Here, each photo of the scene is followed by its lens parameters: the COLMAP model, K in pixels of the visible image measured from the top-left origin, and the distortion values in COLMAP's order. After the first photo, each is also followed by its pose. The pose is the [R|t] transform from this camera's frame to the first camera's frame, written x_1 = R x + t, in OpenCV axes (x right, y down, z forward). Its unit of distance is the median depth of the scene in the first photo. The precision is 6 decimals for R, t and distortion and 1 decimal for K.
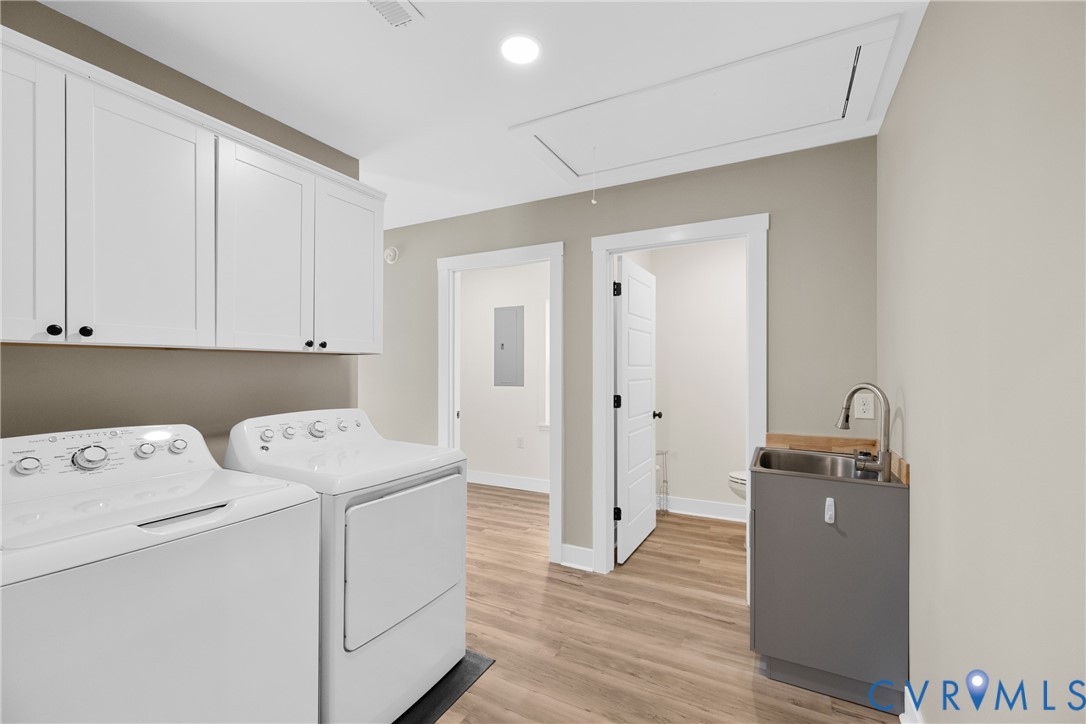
lens RADIAL K [[457.8, 0, 545.2], [0, 457.8, 370.2], [0, 0, 1]] dist [-0.000655, 0.000076]
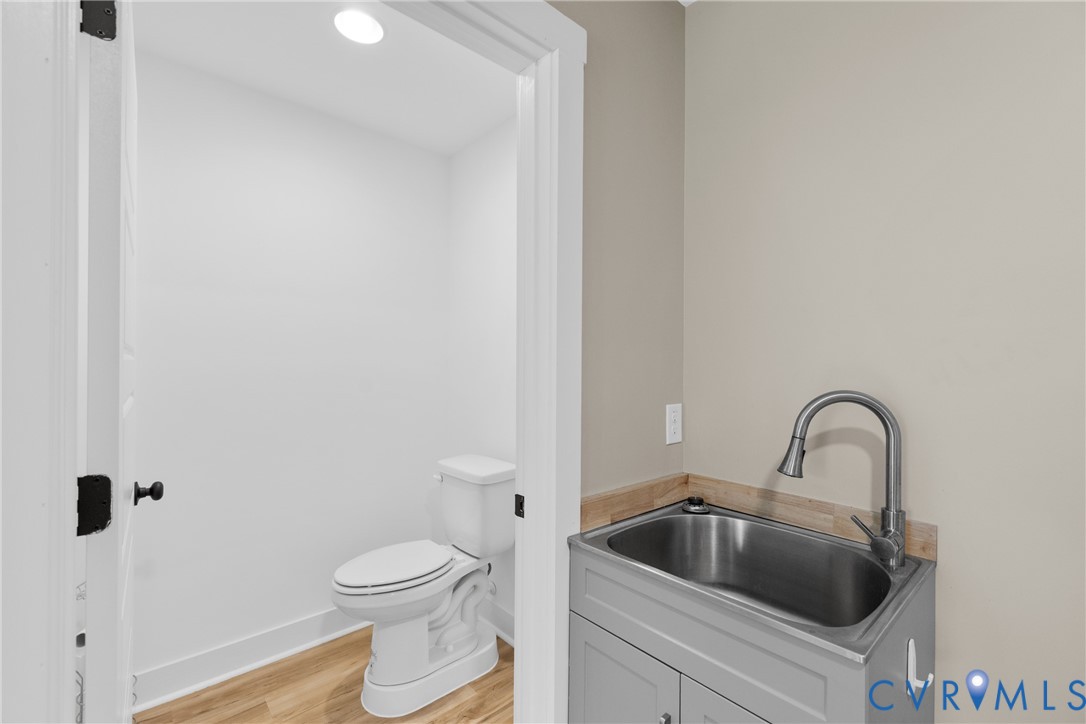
lens RADIAL K [[457.8, 0, 545.2], [0, 457.8, 370.2], [0, 0, 1]] dist [-0.000655, 0.000076]
pose [[0.352082, -0.000587, 0.935969, 0.043790], [-0.007493, 0.999966, 0.003446, 0.004622], [-0.935939, -0.008226, 0.352065, 0.895317]]
